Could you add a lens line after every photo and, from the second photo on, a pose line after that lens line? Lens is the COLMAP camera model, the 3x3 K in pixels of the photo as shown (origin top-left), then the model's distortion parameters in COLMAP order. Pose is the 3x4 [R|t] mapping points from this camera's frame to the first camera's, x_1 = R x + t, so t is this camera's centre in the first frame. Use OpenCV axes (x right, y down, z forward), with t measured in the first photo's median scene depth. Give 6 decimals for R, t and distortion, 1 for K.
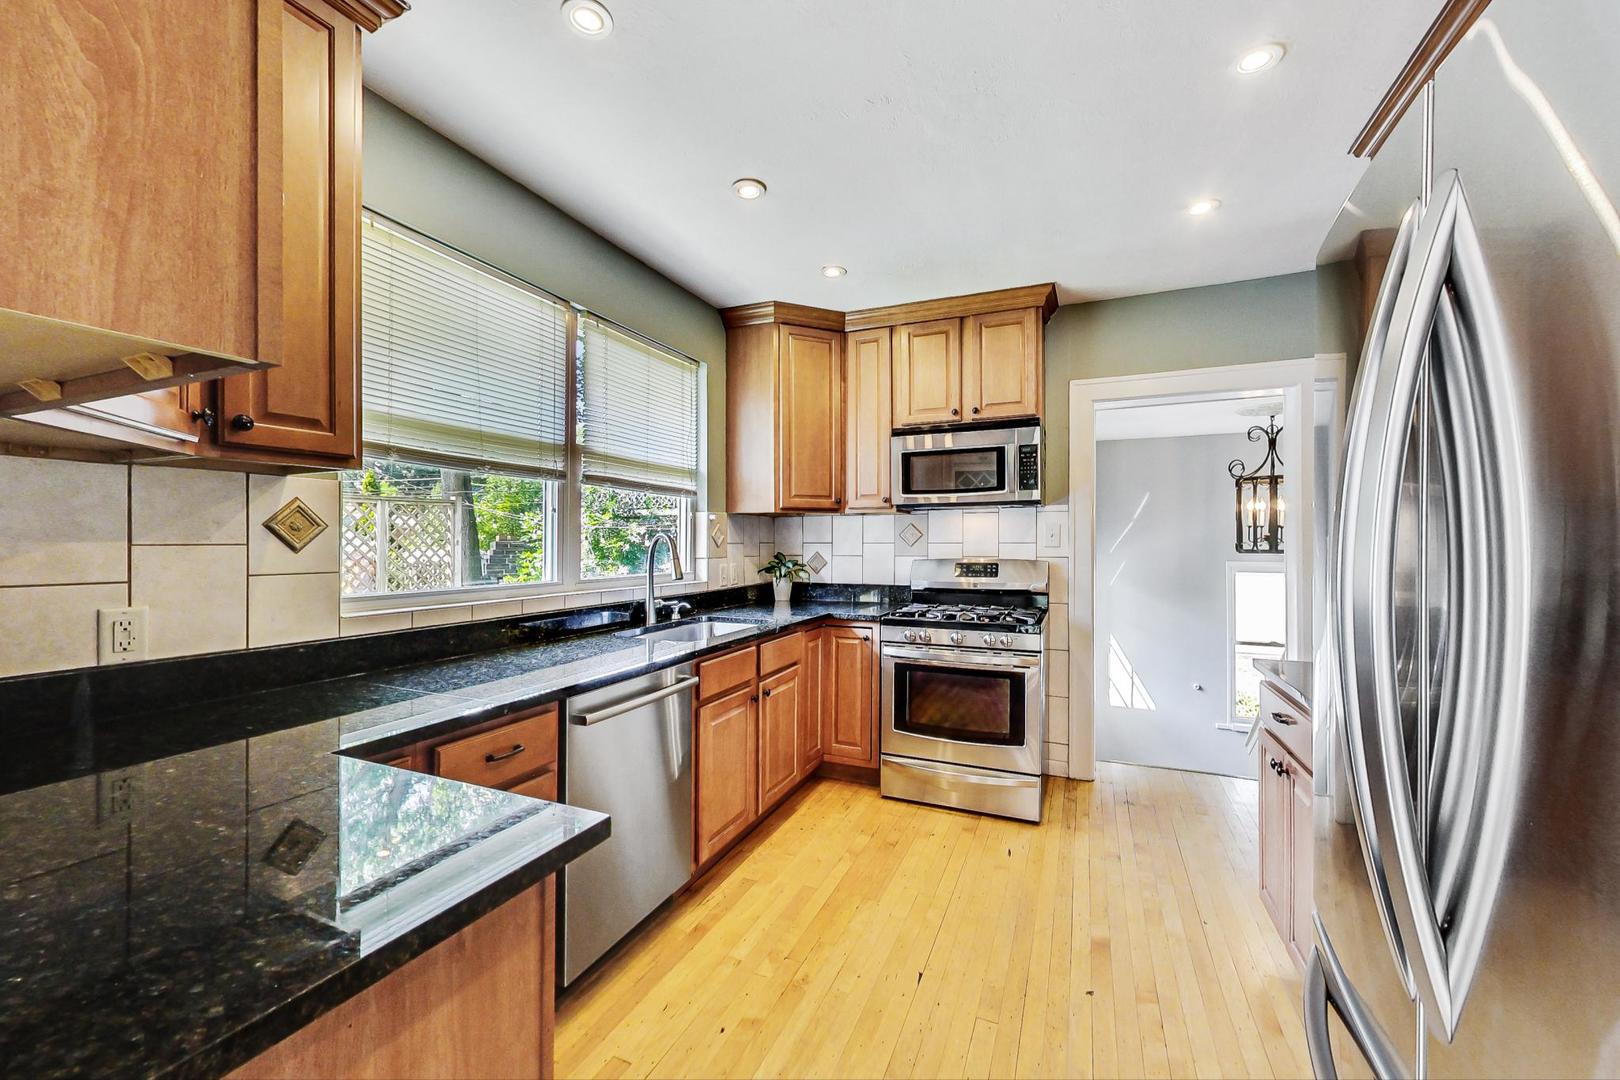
lens RADIAL K [[624.3, 0, 808.5], [0, 624.3, 539.8], [0, 0, 1]] dist [0.001096, -0.000678]
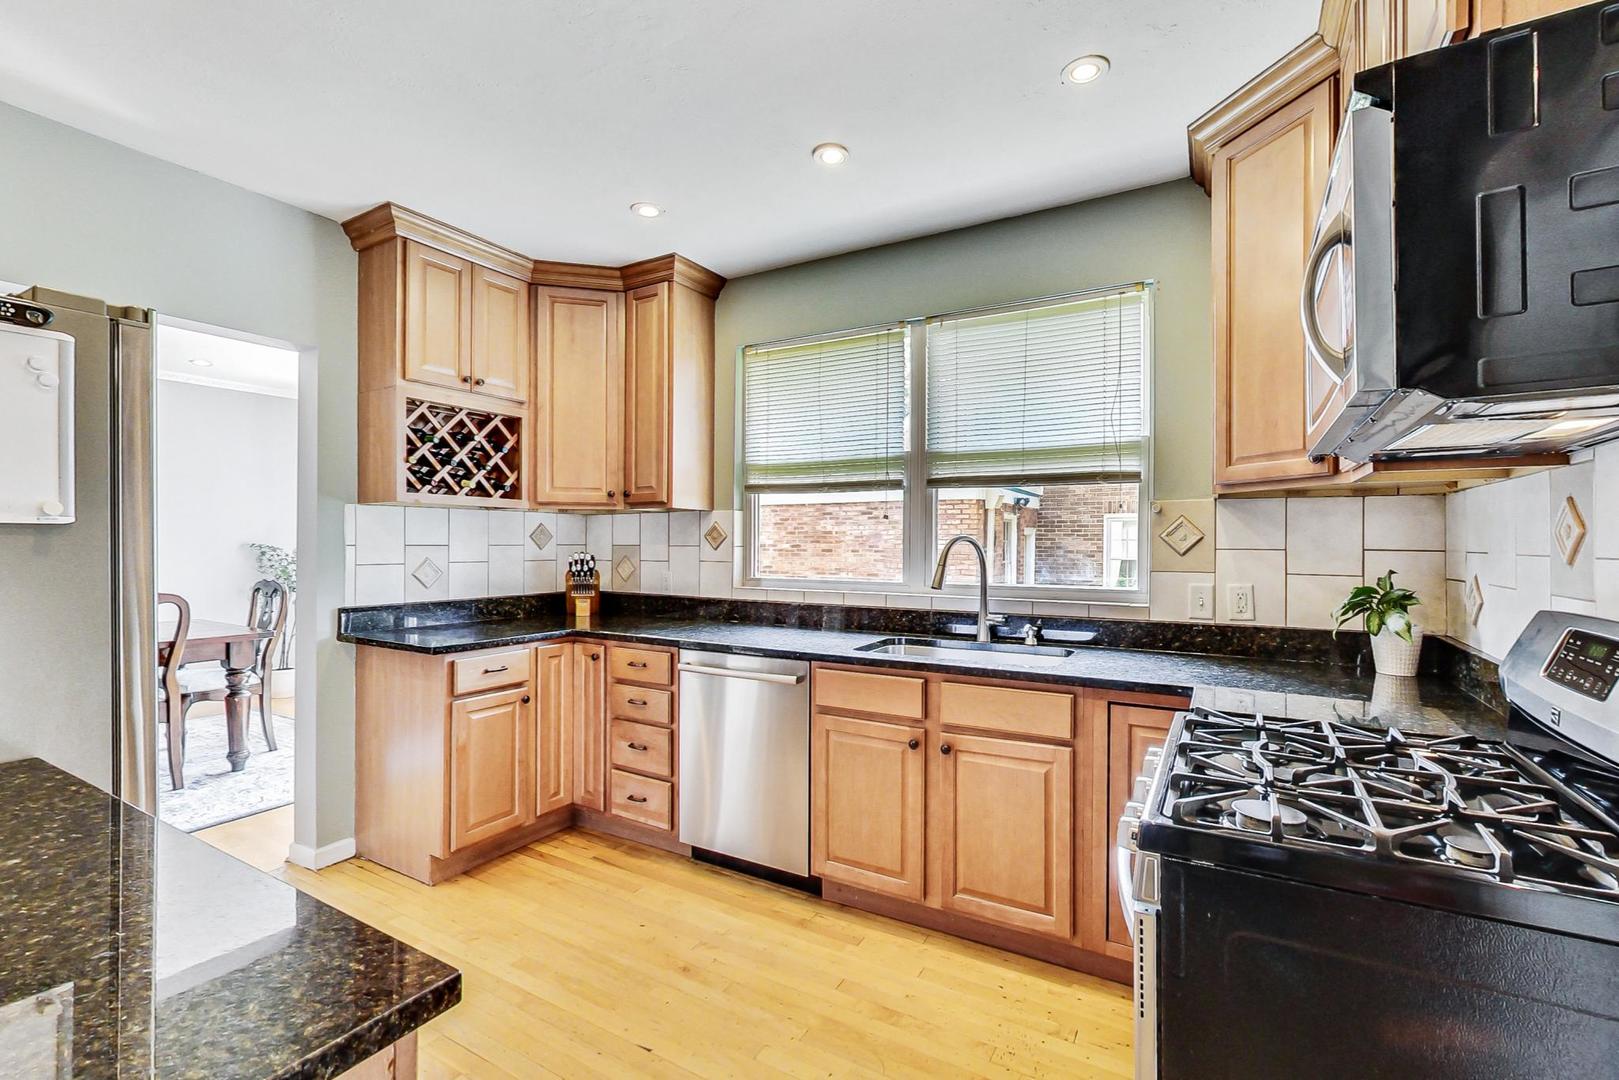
lens RADIAL K [[714.9, 0, 793.0], [0, 714.9, 540.7], [0, 0, 1]] dist [-0.005435, -0.000245]
pose [[-0.128329, -0.002562, -0.991728, 0.852004], [-0.000355, 0.999997, -0.002537, -0.002281], [0.991732, 0.000027, -0.128330, 0.987190]]
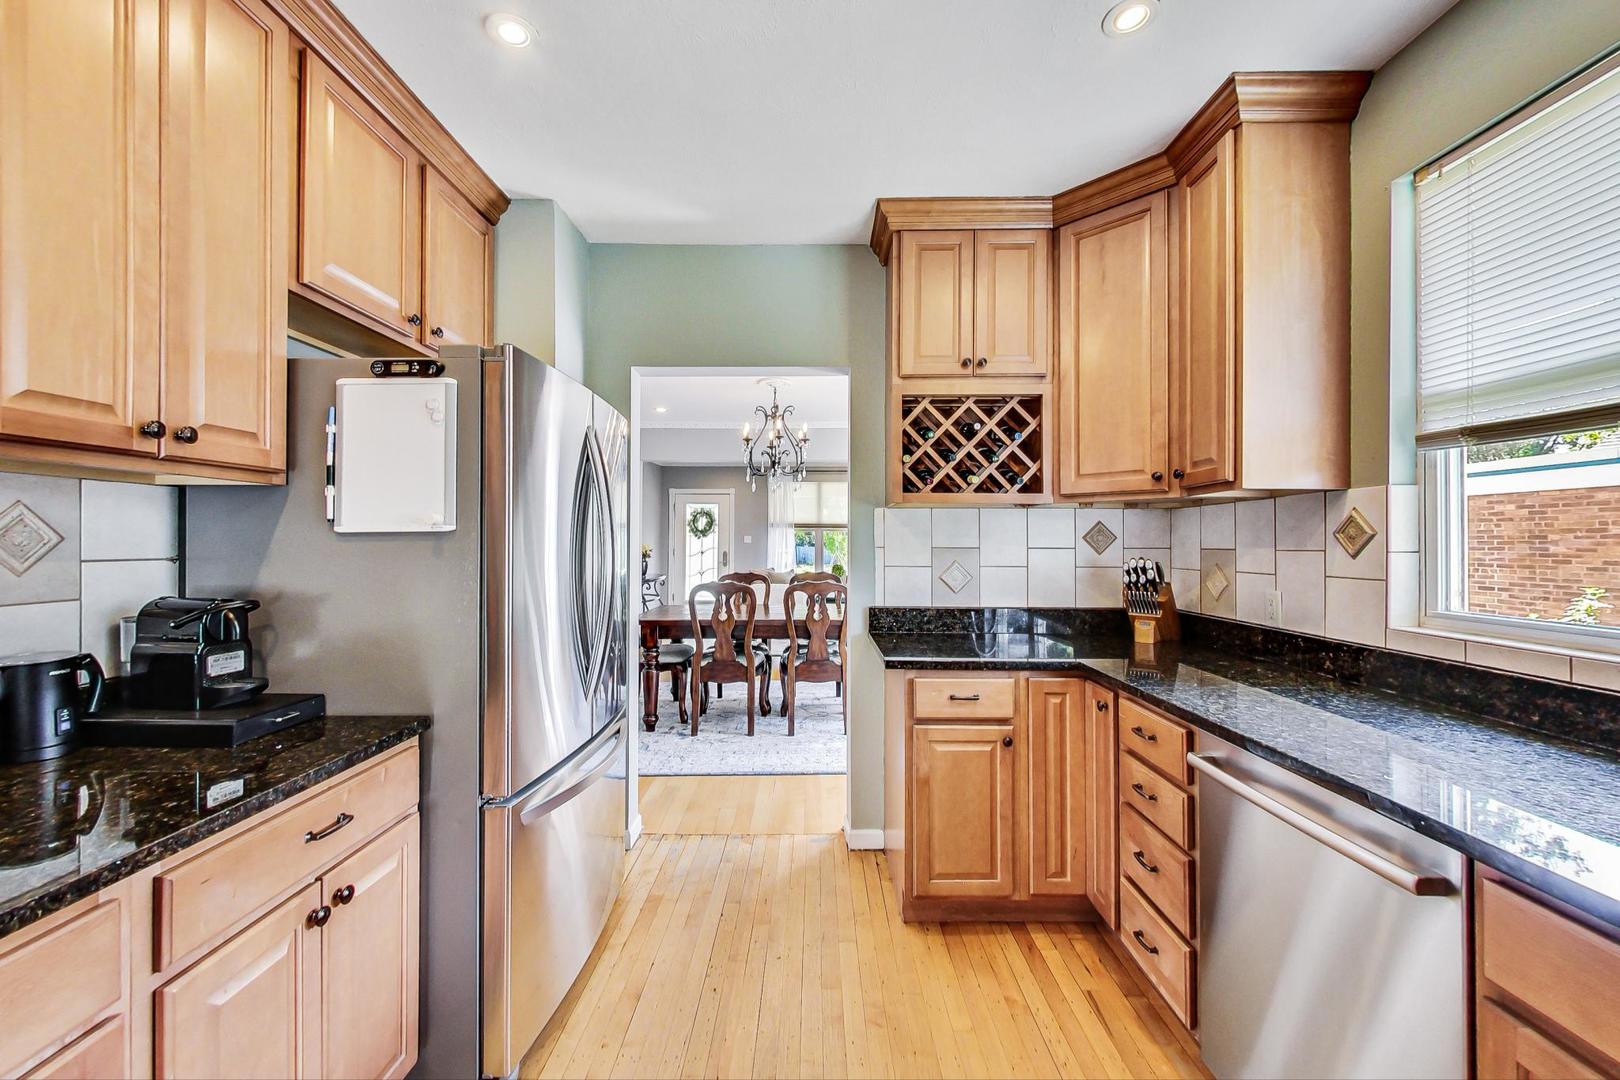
lens RADIAL K [[624.3, 0, 812.5], [0, 624.3, 538.2], [0, 0, 1]] dist [0.001096, -0.000678]
pose [[-0.915270, -0.003482, -0.402825, 0.306406], [0.000955, 0.999941, -0.010813, -0.002618], [0.402839, -0.010281, -0.915213, 1.050711]]
